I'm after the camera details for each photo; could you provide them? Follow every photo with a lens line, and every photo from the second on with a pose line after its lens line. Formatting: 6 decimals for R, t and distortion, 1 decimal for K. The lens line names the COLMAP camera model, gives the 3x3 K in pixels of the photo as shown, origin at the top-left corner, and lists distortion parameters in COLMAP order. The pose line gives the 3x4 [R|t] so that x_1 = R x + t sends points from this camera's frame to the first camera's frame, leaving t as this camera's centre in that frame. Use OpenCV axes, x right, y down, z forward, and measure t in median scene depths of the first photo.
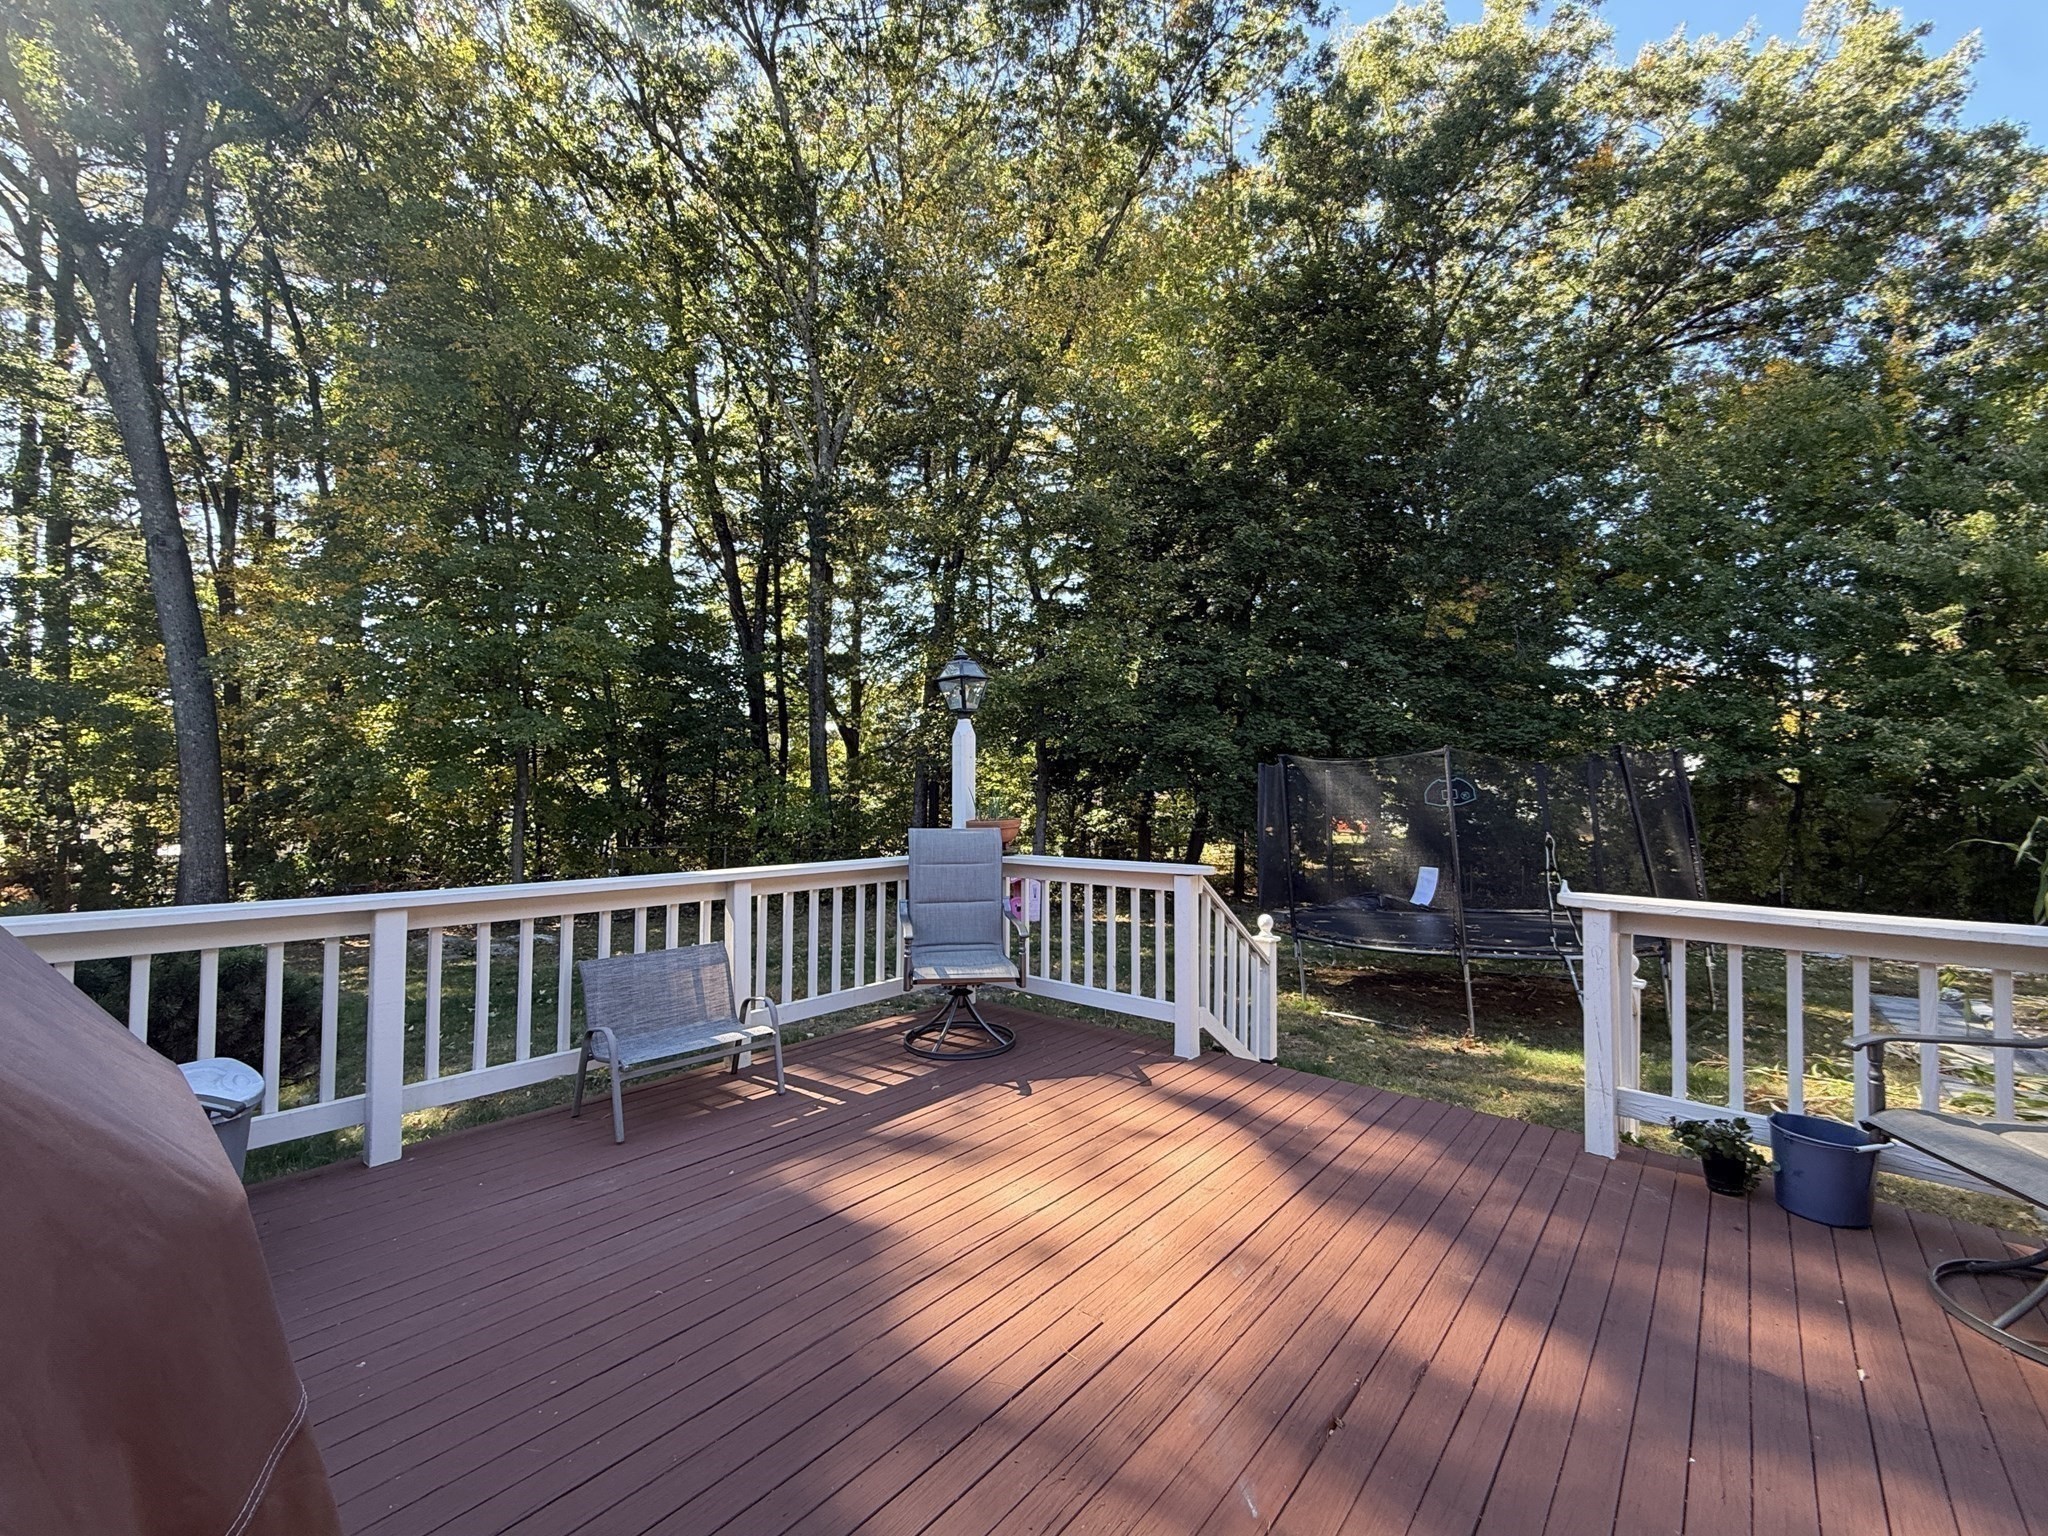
lens RADIAL K [[853.4, 0, 1026.0], [0, 853.4, 780.3], [0, 0, 1]] dist [0.001093, -0.001313]
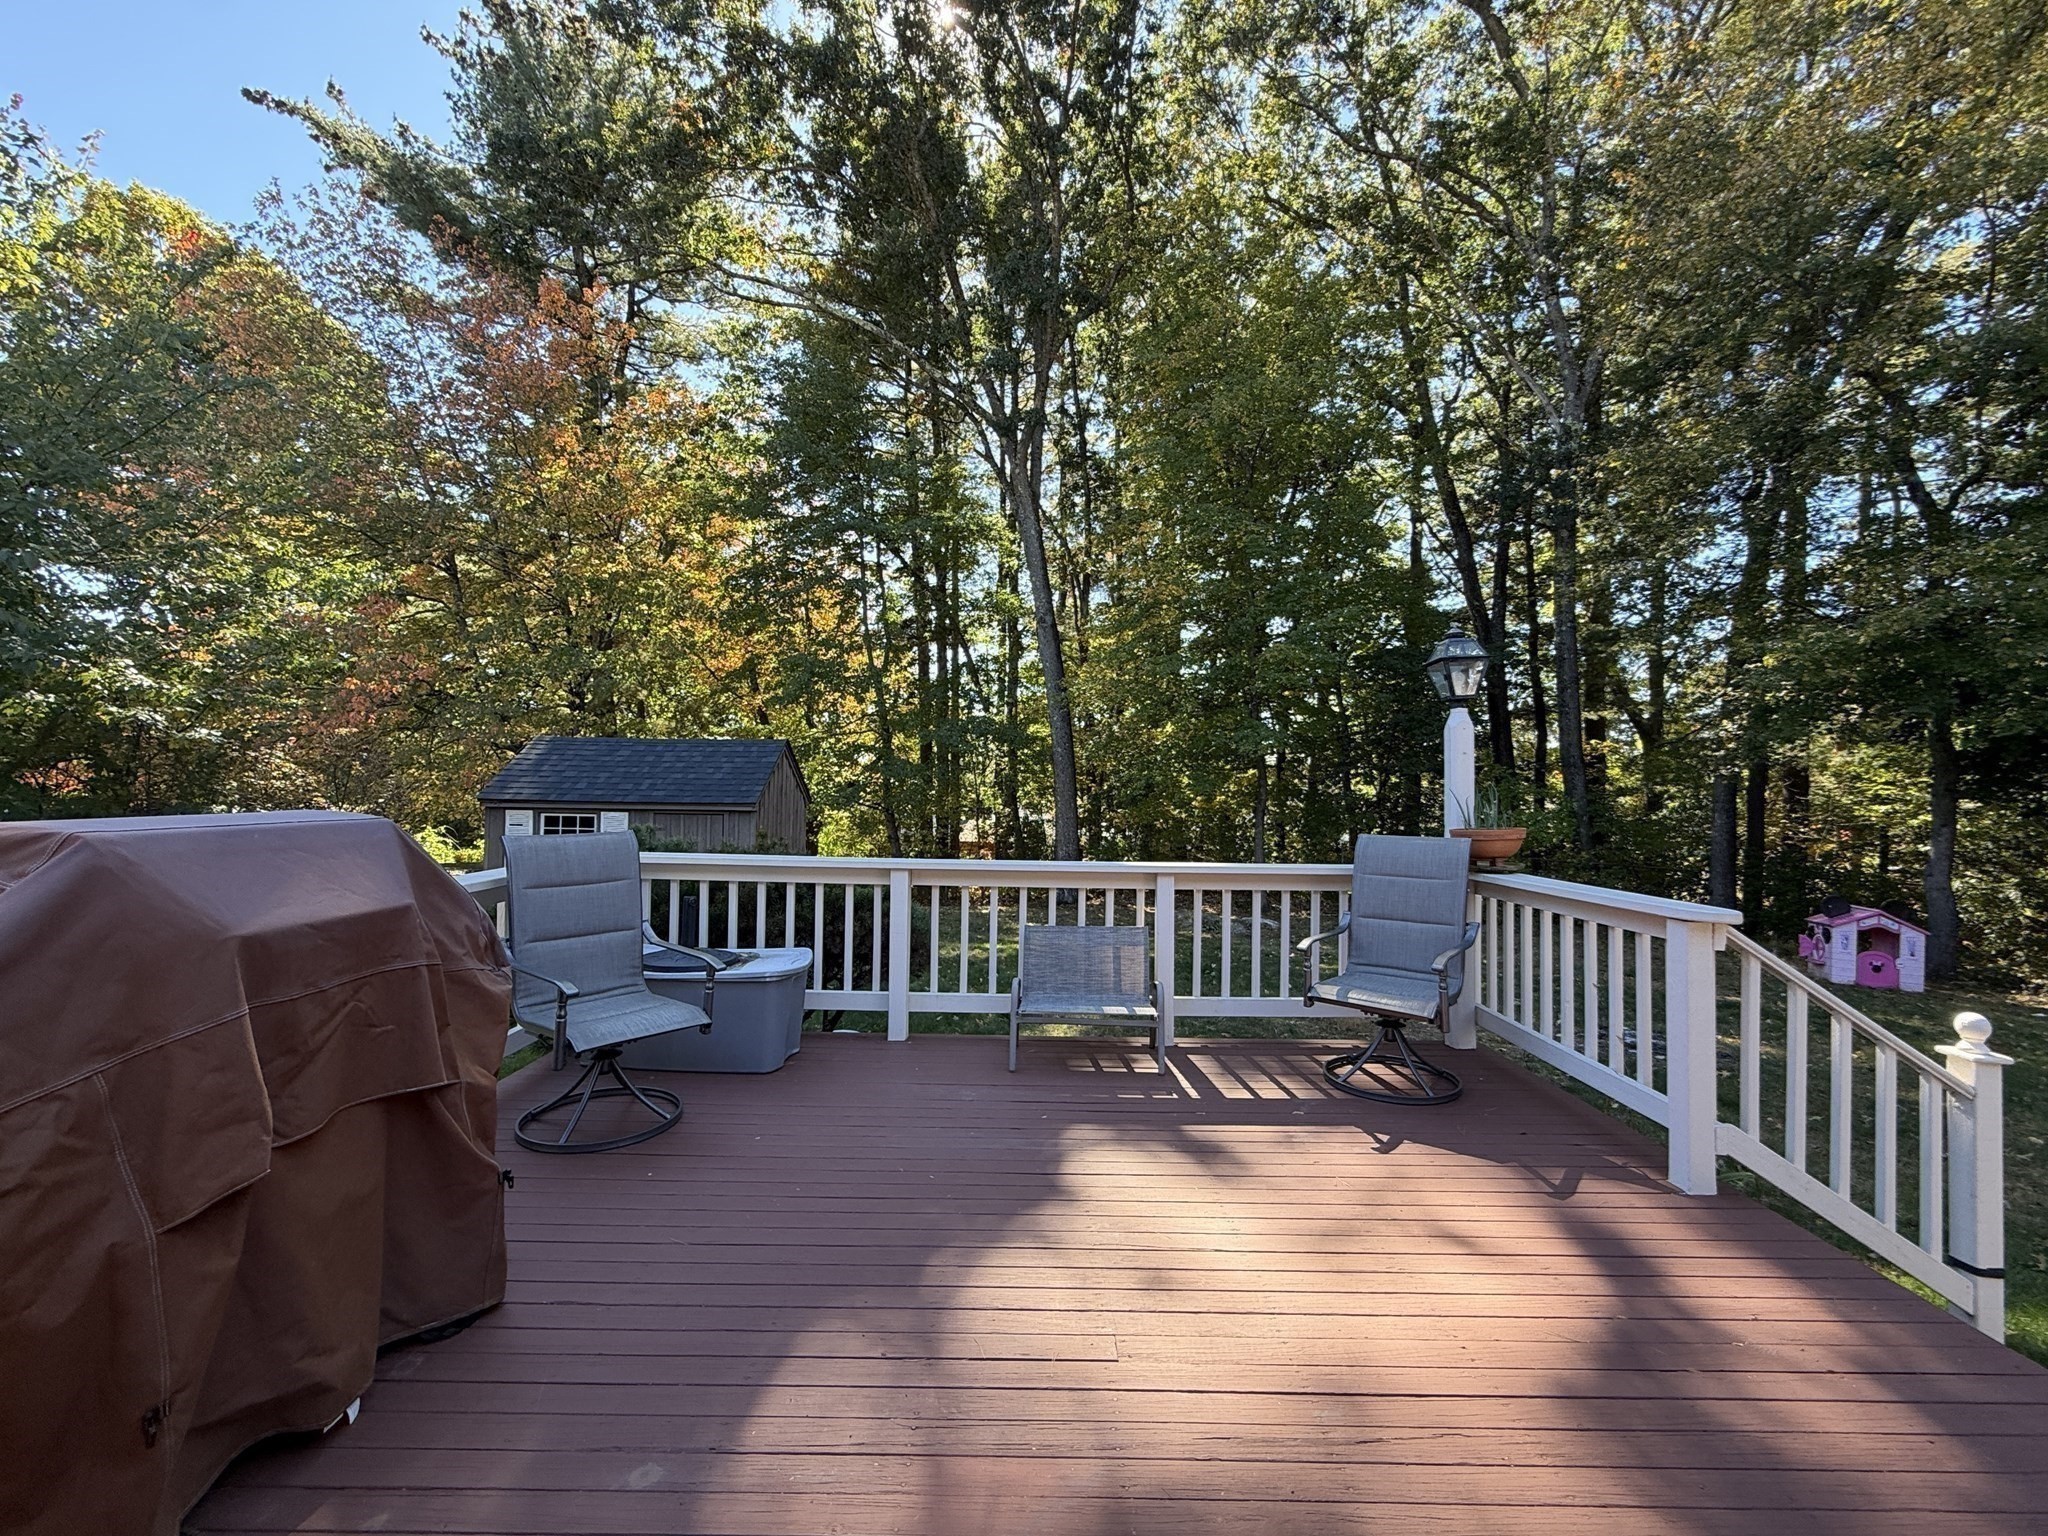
lens RADIAL K [[853.4, 0, 1029.9], [0, 853.4, 767.9], [0, 0, 1]] dist [0.001093, -0.001313]
pose [[0.635082, -0.012917, -0.772336, 0.411231], [0.000736, 0.999870, -0.016117, 0.000718], [0.772444, 0.009667, 0.635009, 0.177258]]
